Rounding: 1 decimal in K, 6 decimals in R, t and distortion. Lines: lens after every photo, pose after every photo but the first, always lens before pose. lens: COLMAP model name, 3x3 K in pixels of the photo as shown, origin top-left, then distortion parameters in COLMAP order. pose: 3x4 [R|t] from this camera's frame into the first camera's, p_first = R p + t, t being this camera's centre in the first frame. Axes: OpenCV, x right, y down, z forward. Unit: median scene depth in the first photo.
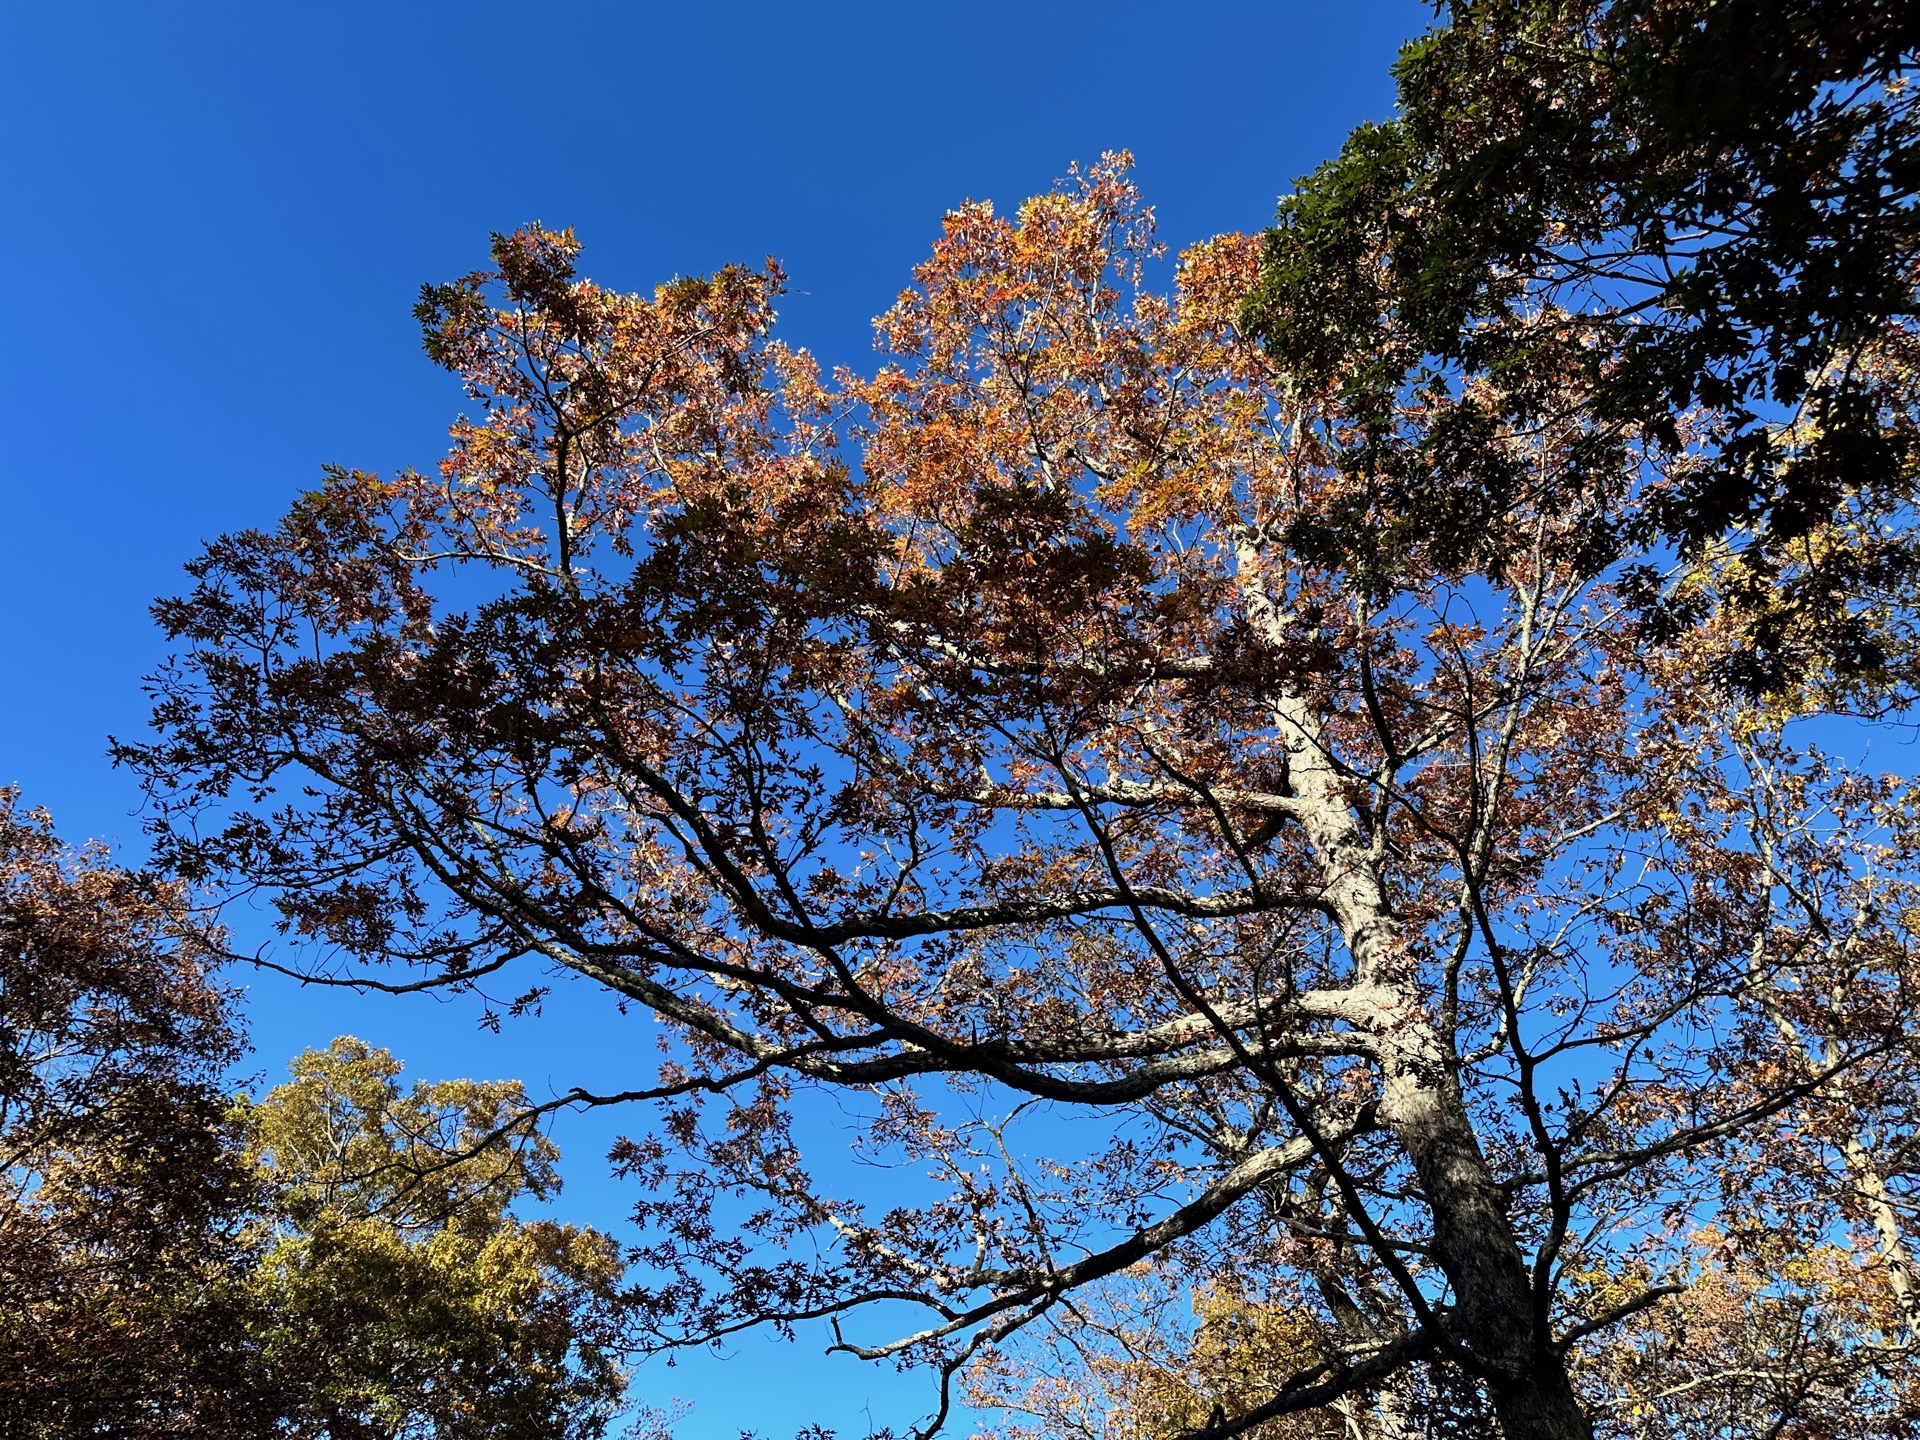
lens RADIAL K [[1348.3, 0, 969.3], [0, 1348.3, 734.9], [0, 0, 1]] dist [0.061274, -0.065584]
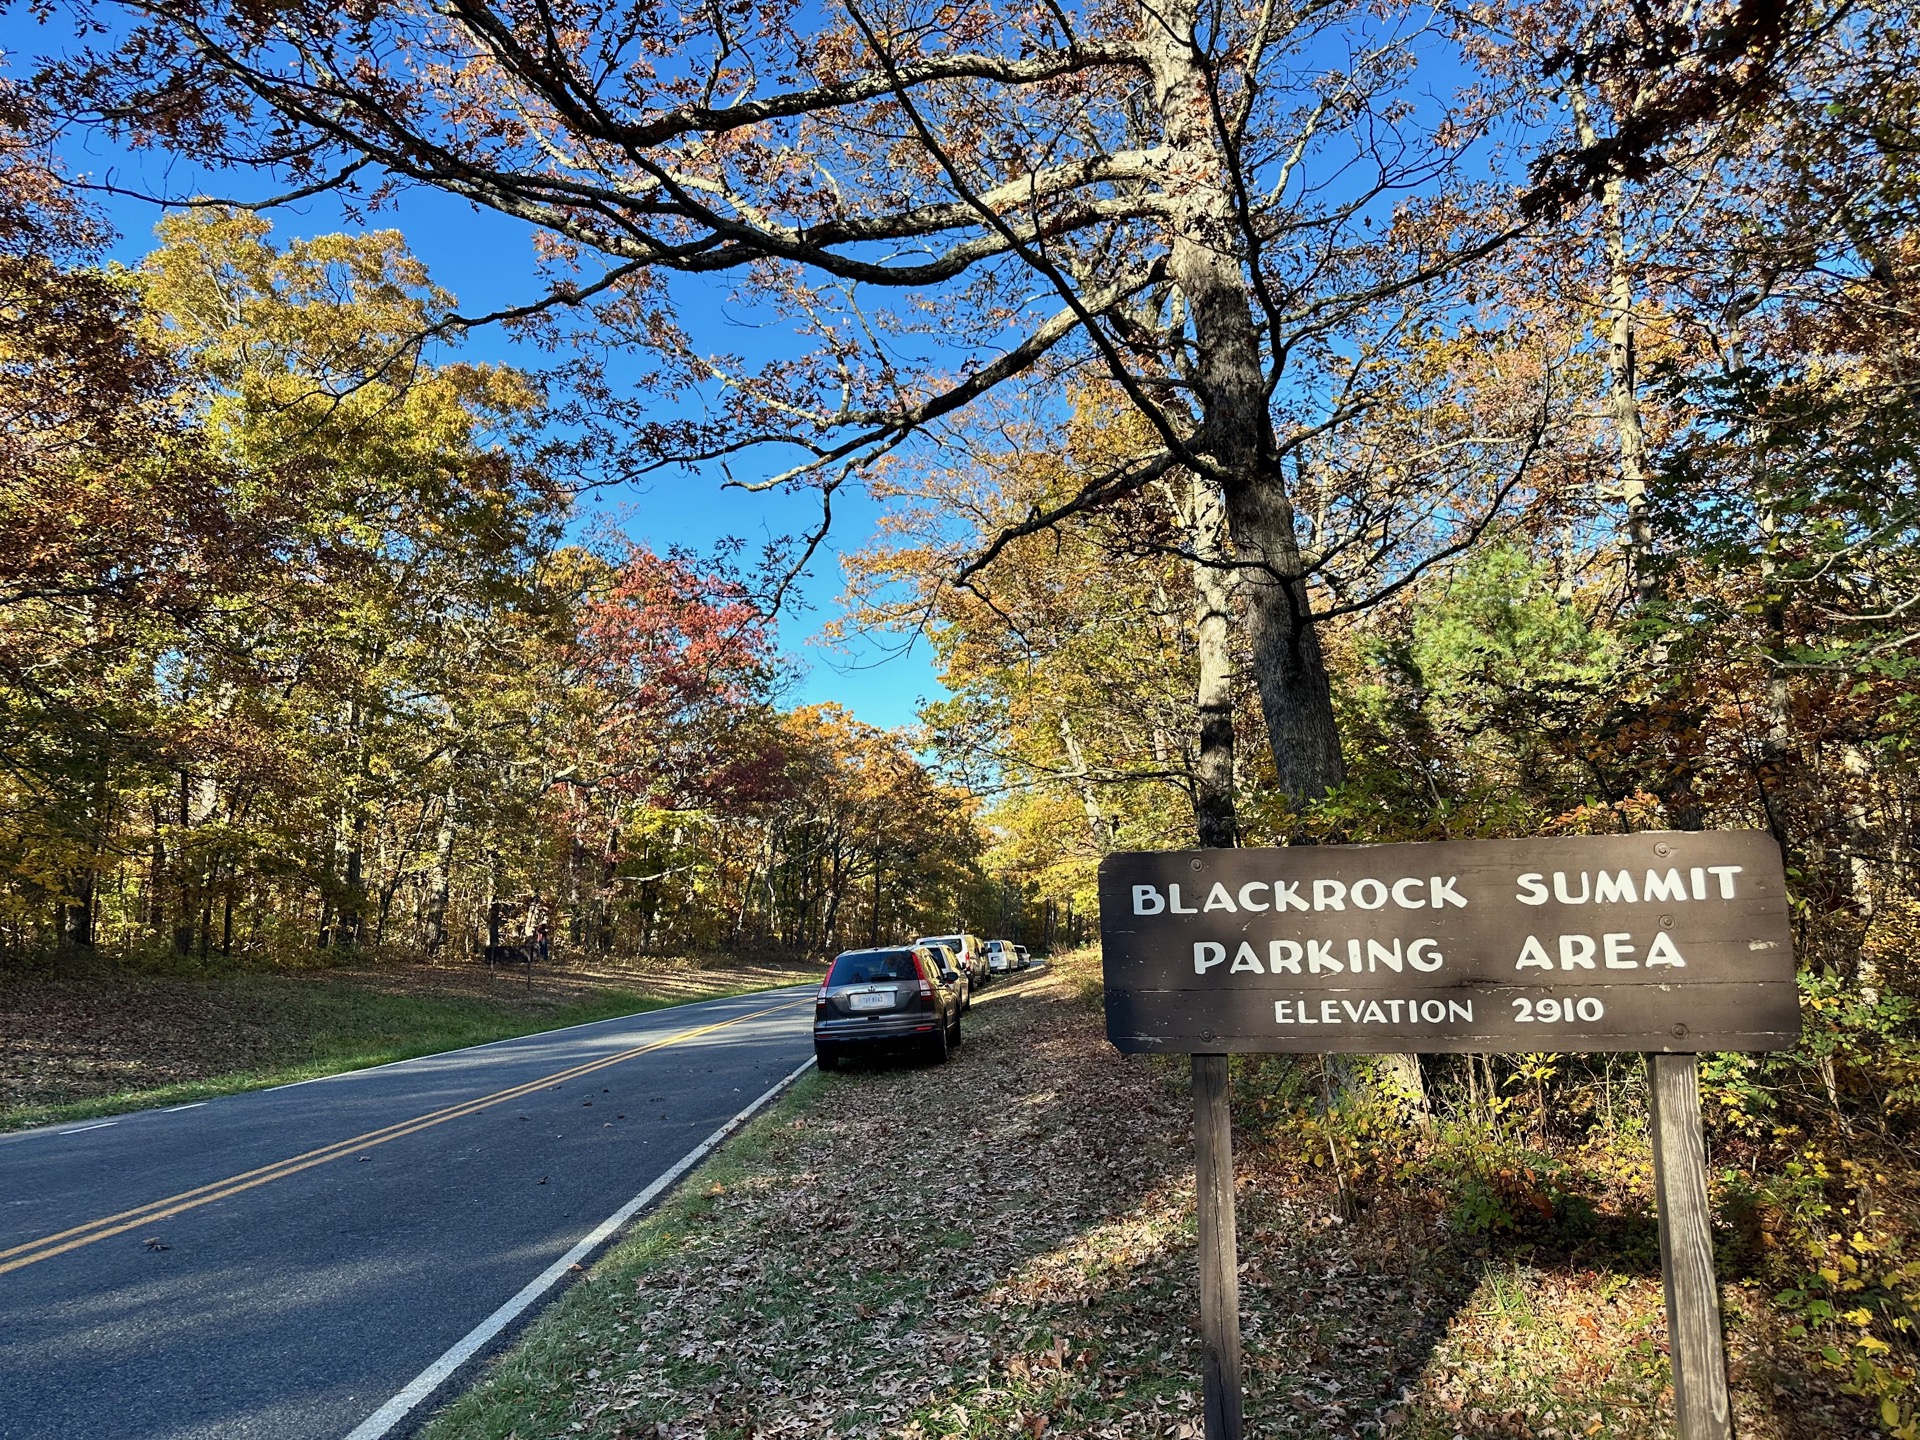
lens RADIAL K [[1348.3, 0, 969.3], [0, 1348.3, 734.9], [0, 0, 1]] dist [0.061274, -0.065584]
pose [[0.995960, -0.081560, 0.037572, 0.047723], [0.042483, 0.796575, 0.603046, -0.084093], [-0.079113, -0.599013, 0.796821, -0.105860]]
